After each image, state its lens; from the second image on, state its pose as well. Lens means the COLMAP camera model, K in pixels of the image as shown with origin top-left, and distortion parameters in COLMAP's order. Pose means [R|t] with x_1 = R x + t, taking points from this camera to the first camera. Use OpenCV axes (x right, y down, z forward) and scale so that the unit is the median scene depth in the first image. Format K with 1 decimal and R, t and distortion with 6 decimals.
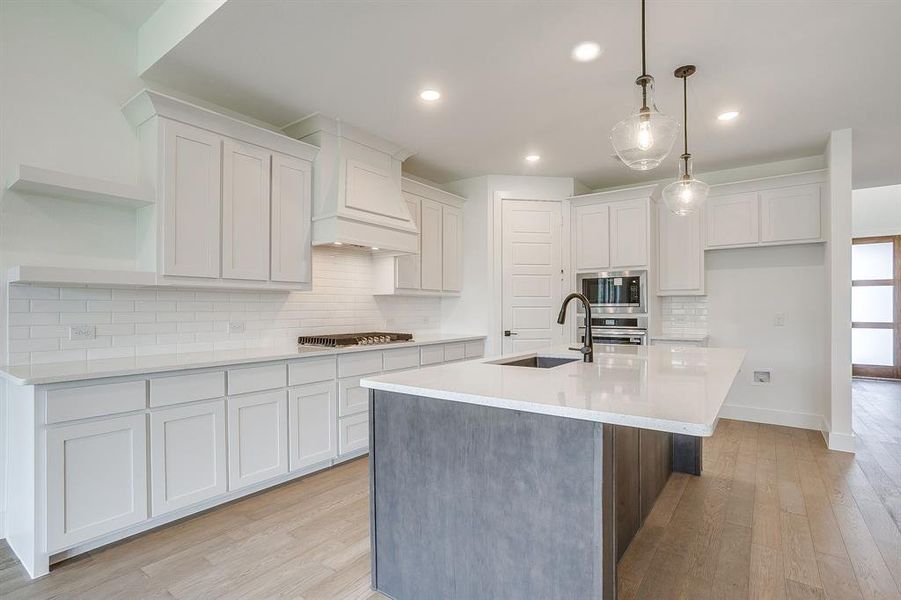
lens RADIAL K [[438.8, 0, 446.9], [0, 438.8, 309.8], [0, 0, 1]] dist [-0.043781, 0.019091]
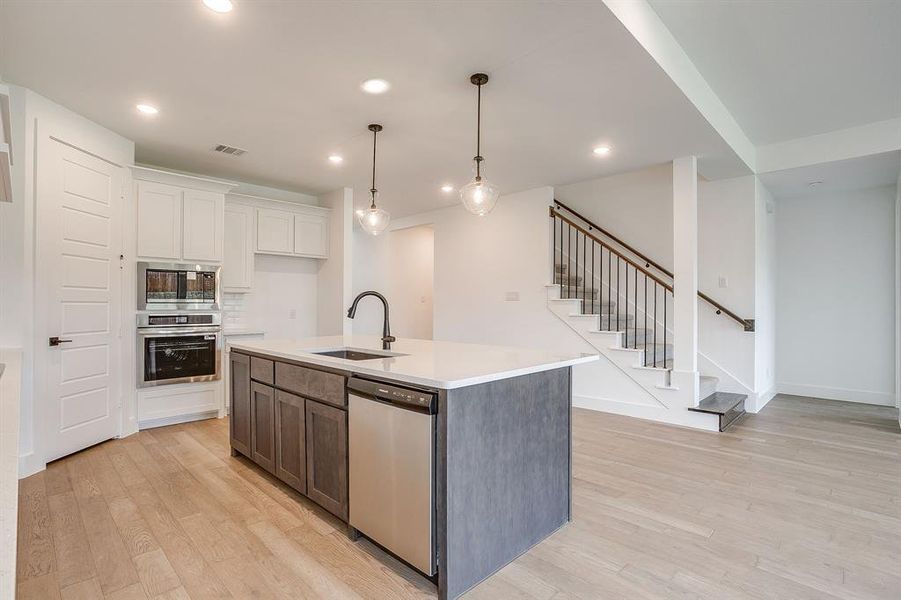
lens RADIAL K [[438.8, 0, 439.8], [0, 438.8, 302.4], [0, 0, 1]] dist [-0.043781, 0.019091]
pose [[0.158262, 0.008900, 0.987357, -0.482121], [0.000759, 0.999958, -0.009135, 0.001048], [-0.987397, 0.002196, 0.158249, 0.380506]]
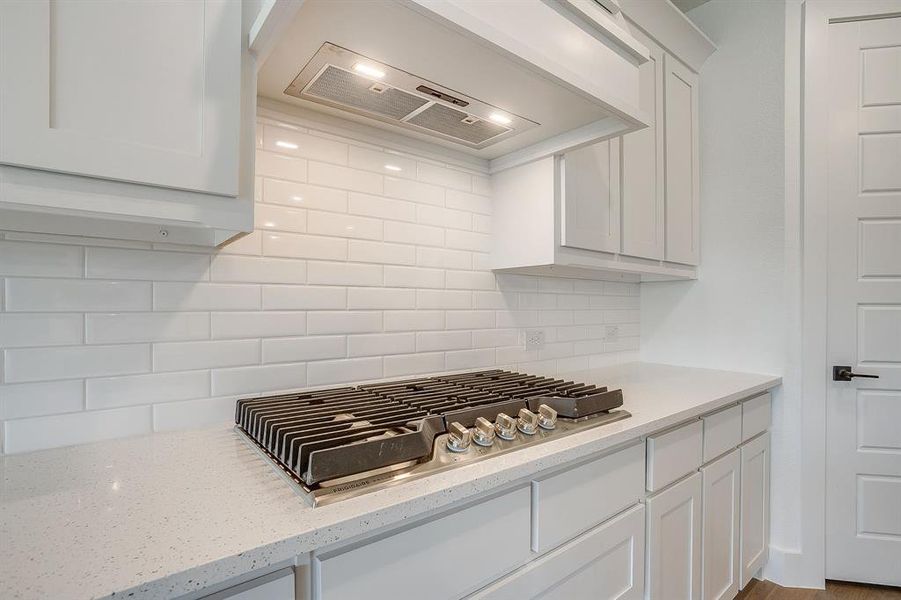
lens RADIAL K [[438.8, 0, 445.4], [0, 438.8, 304.3], [0, 0, 1]] dist [-0.043781, 0.019091]
pose [[0.964608, 0.006519, -0.263609, -0.112672], [-0.008551, 0.999942, -0.006561, -0.000785], [0.263551, 0.008583, 0.964607, 0.650946]]
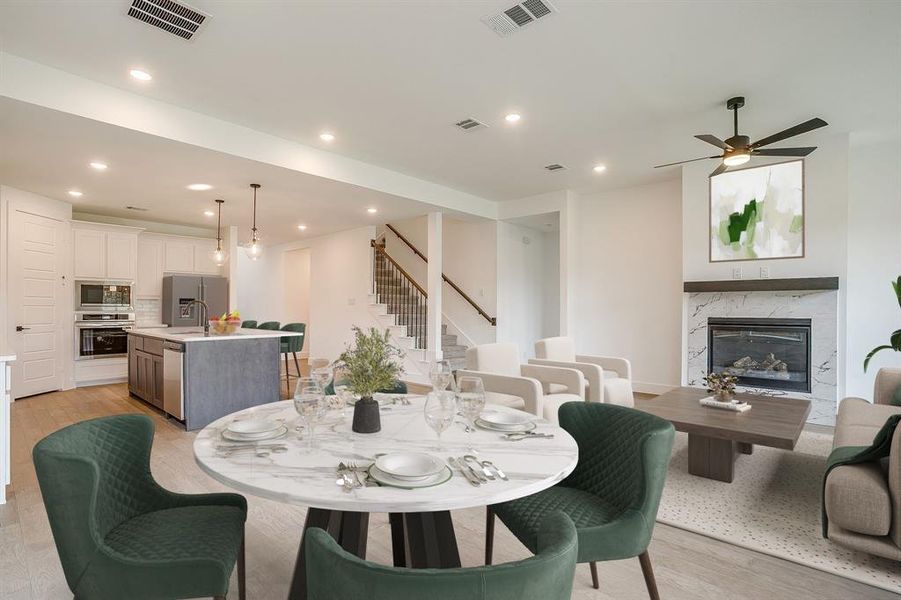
lens RADIAL K [[438.8, 0, 443.9], [0, 438.8, 309.4], [0, 0, 1]] dist [-0.043781, 0.019091]
pose [[0.111061, 0.001909, 0.993812, -0.994133], [0.000221, 0.999998, -0.001946, 0.007086], [-0.993814, 0.000436, 0.111061, -0.257184]]
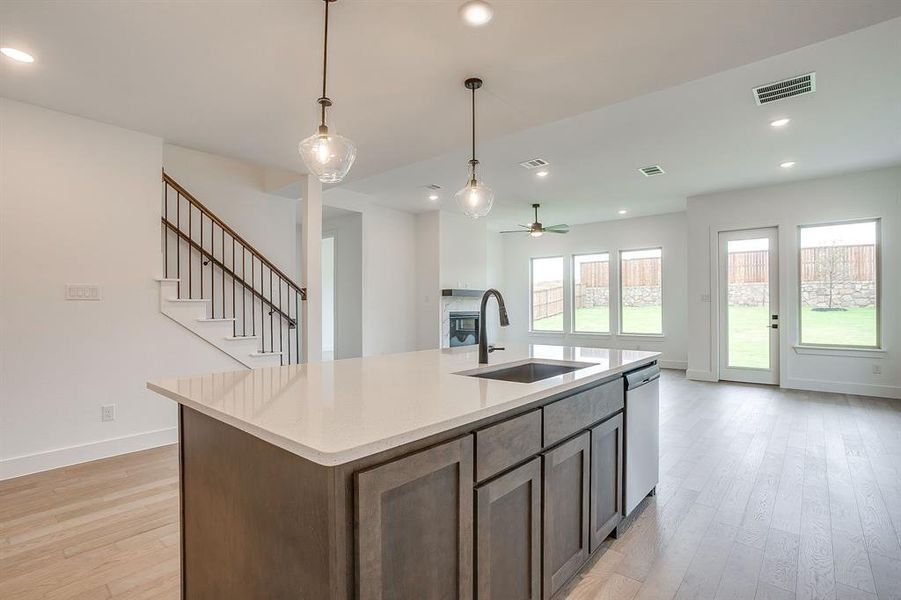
lens RADIAL K [[438.8, 0, 441.5], [0, 438.8, 305.5], [0, 0, 1]] dist [-0.043781, 0.019091]
pose [[-0.996534, 0.006824, 0.082901, 0.189703], [0.006943, 0.999975, 0.001148, -0.004218], [-0.082891, 0.001720, -0.996557, 1.113717]]
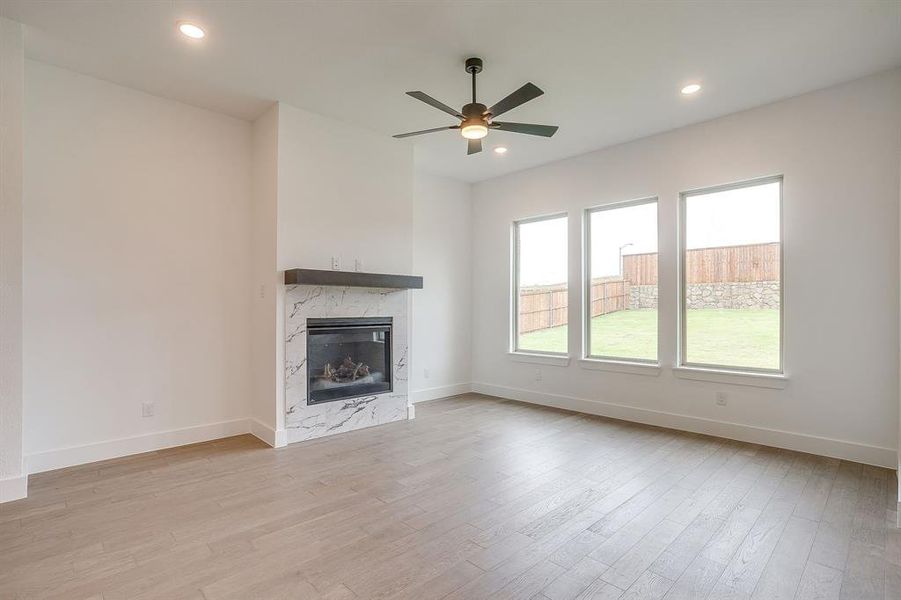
lens RADIAL K [[438.8, 0, 446.4], [0, 438.8, 304.2], [0, 0, 1]] dist [-0.043781, 0.019091]
pose [[-0.985571, 0.001490, 0.169258, -0.134905], [0.000845, 0.999992, -0.003884, 0.001123], [-0.169262, -0.003685, -0.985564, 0.002482]]
